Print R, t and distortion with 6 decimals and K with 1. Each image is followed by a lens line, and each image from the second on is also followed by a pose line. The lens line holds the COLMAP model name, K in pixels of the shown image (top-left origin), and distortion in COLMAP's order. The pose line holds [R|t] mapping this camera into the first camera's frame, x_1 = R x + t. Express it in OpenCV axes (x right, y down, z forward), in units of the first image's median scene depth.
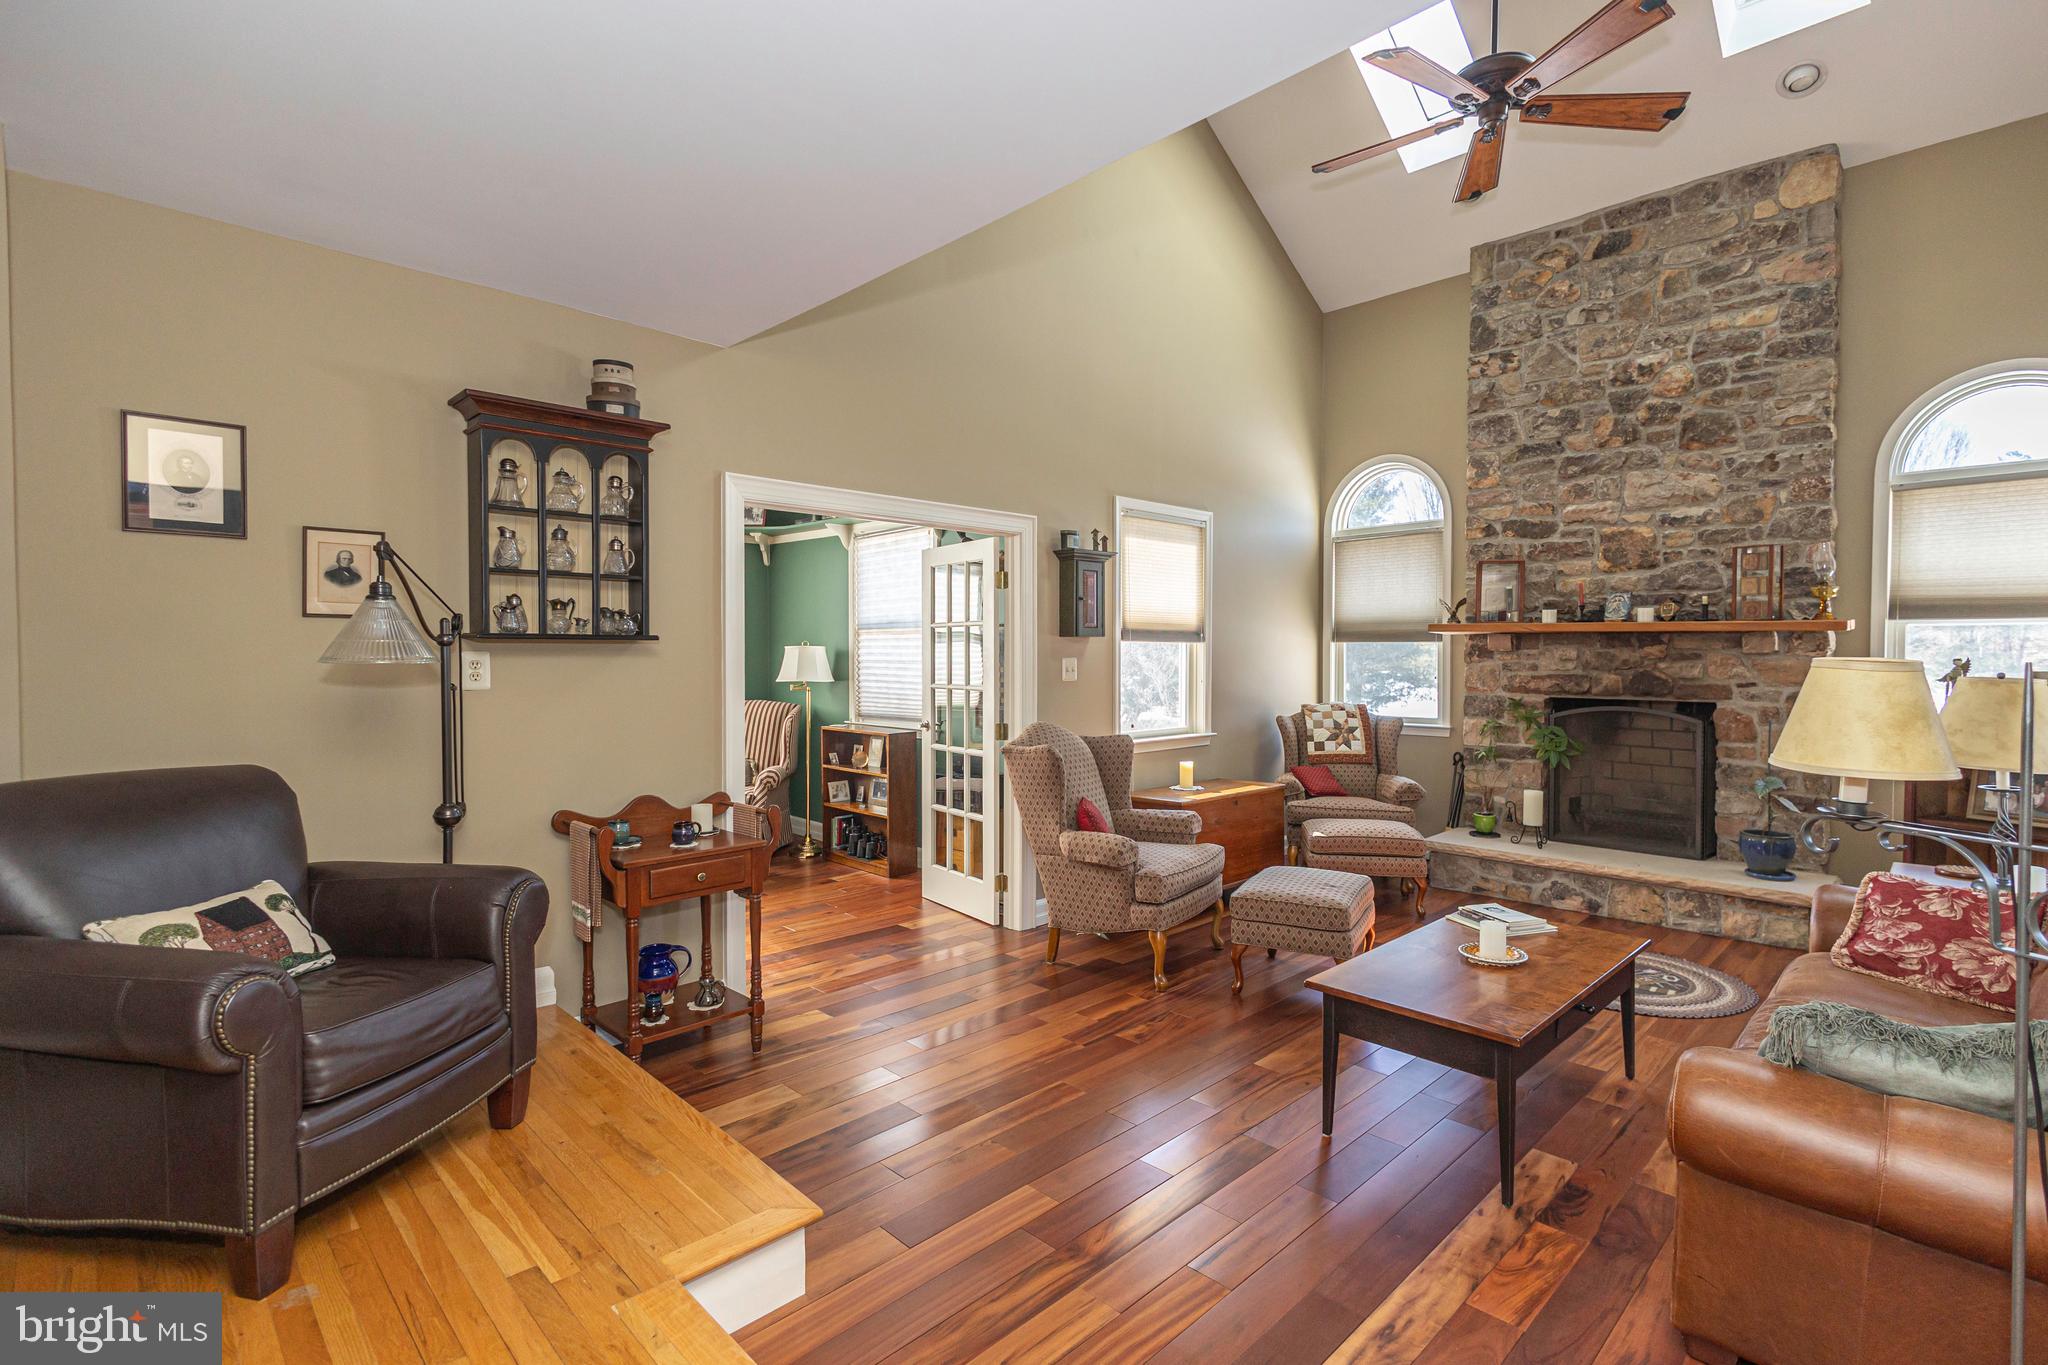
lens RADIAL K [[952.3, 0, 1022.0], [0, 952.3, 667.8], [0, 0, 1]] dist [0.003526, -0.002192]
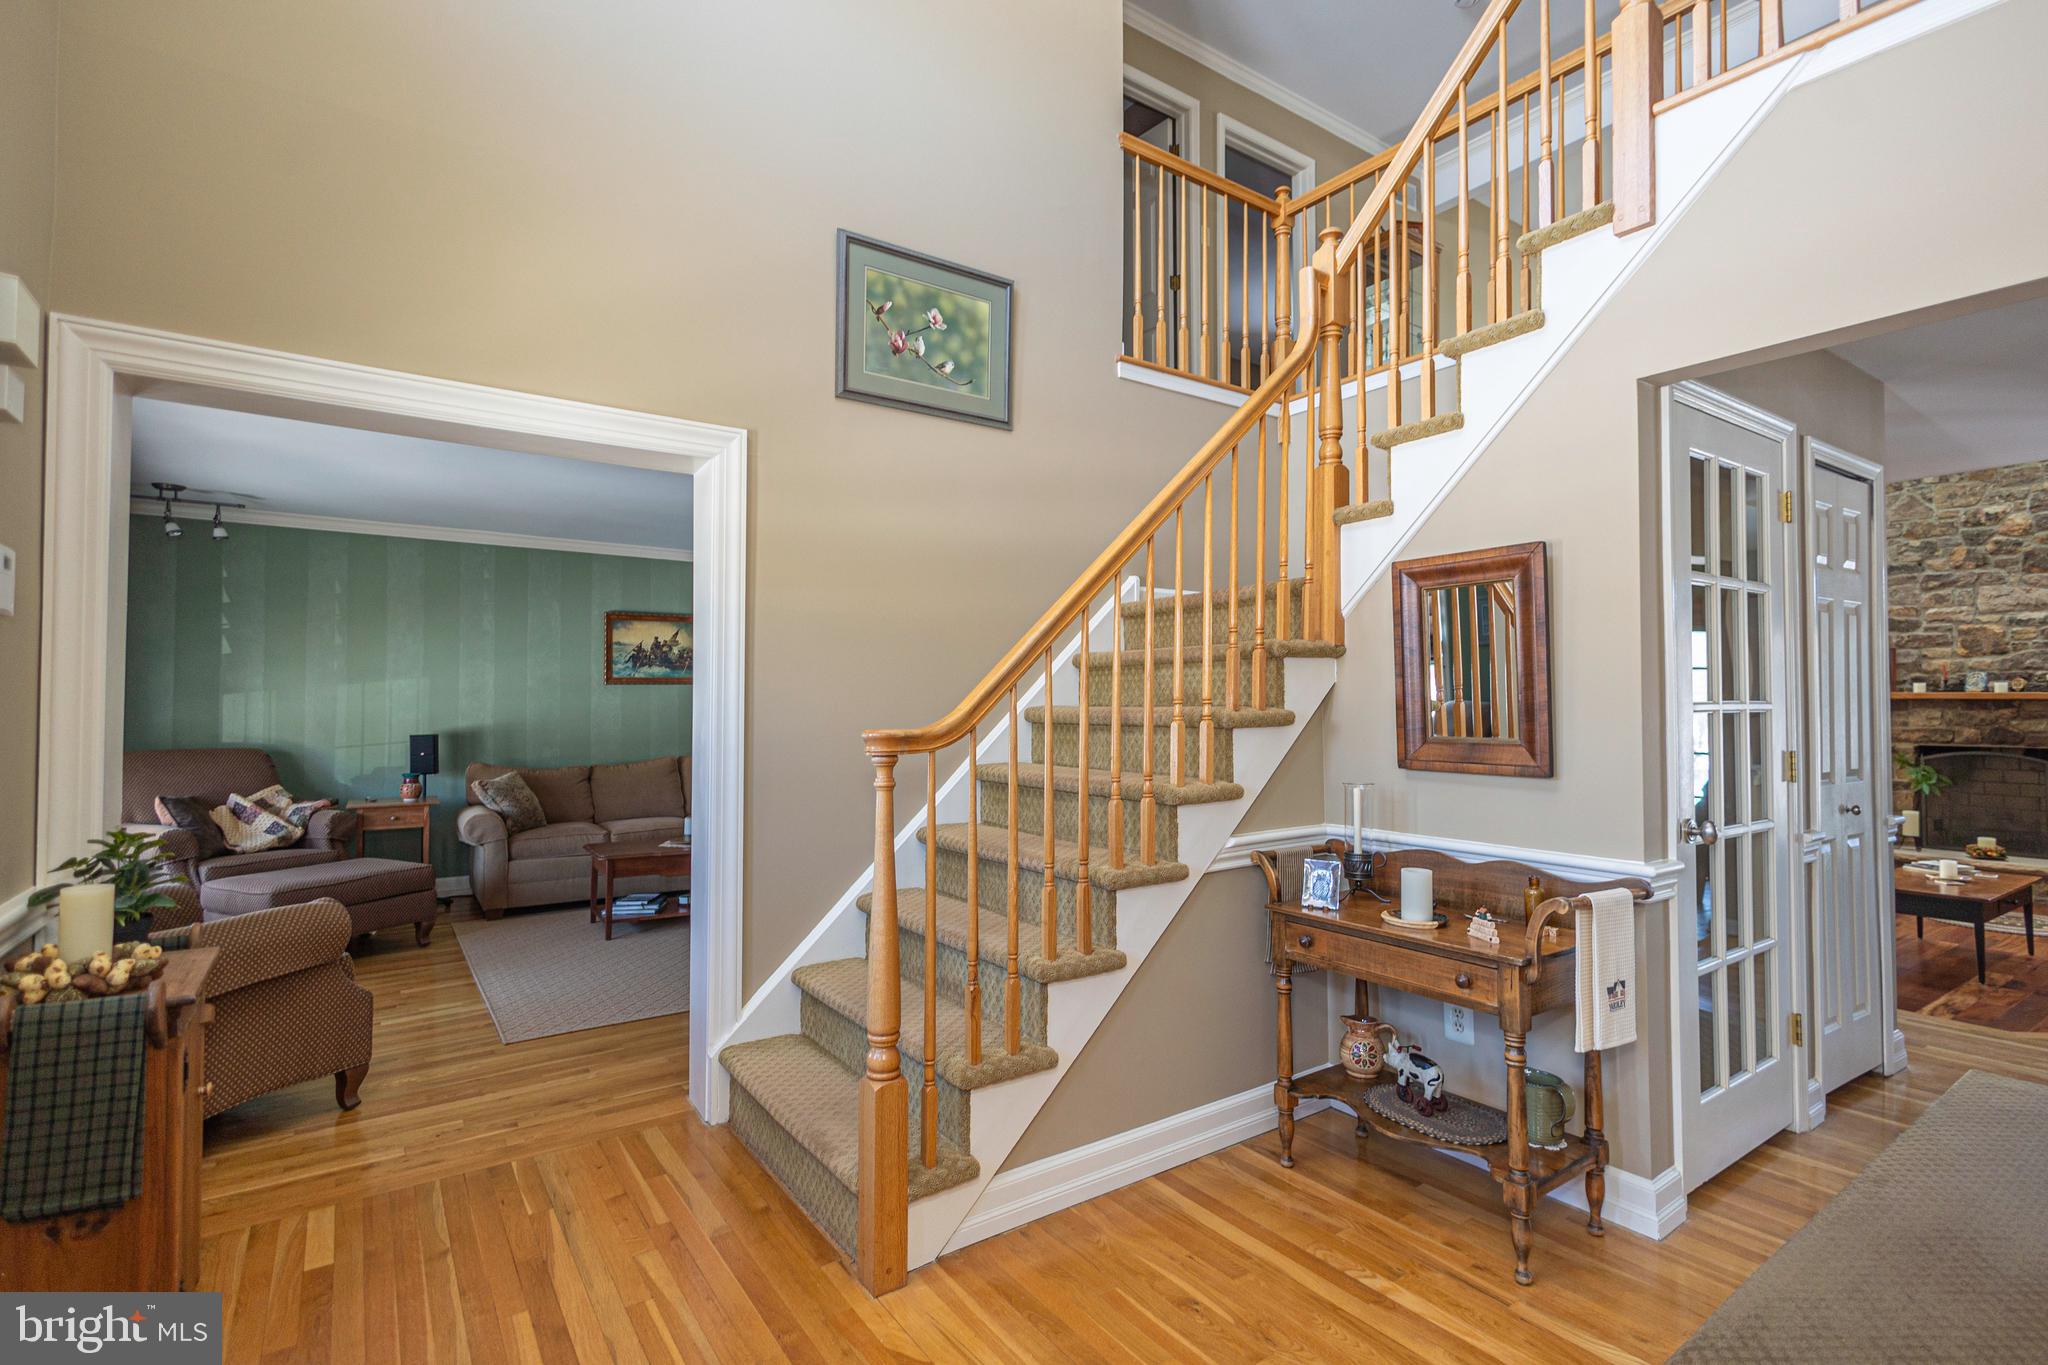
lens RADIAL K [[952.3, 0, 1039.6], [0, 952.3, 683.9], [0, 0, 1]] dist [0.003526, -0.002192]
pose [[0.987188, -0.007410, -0.159389, -0.521526], [0.000964, 0.999180, -0.040481, -0.003882], [0.159558, 0.039808, 0.986386, -0.619505]]
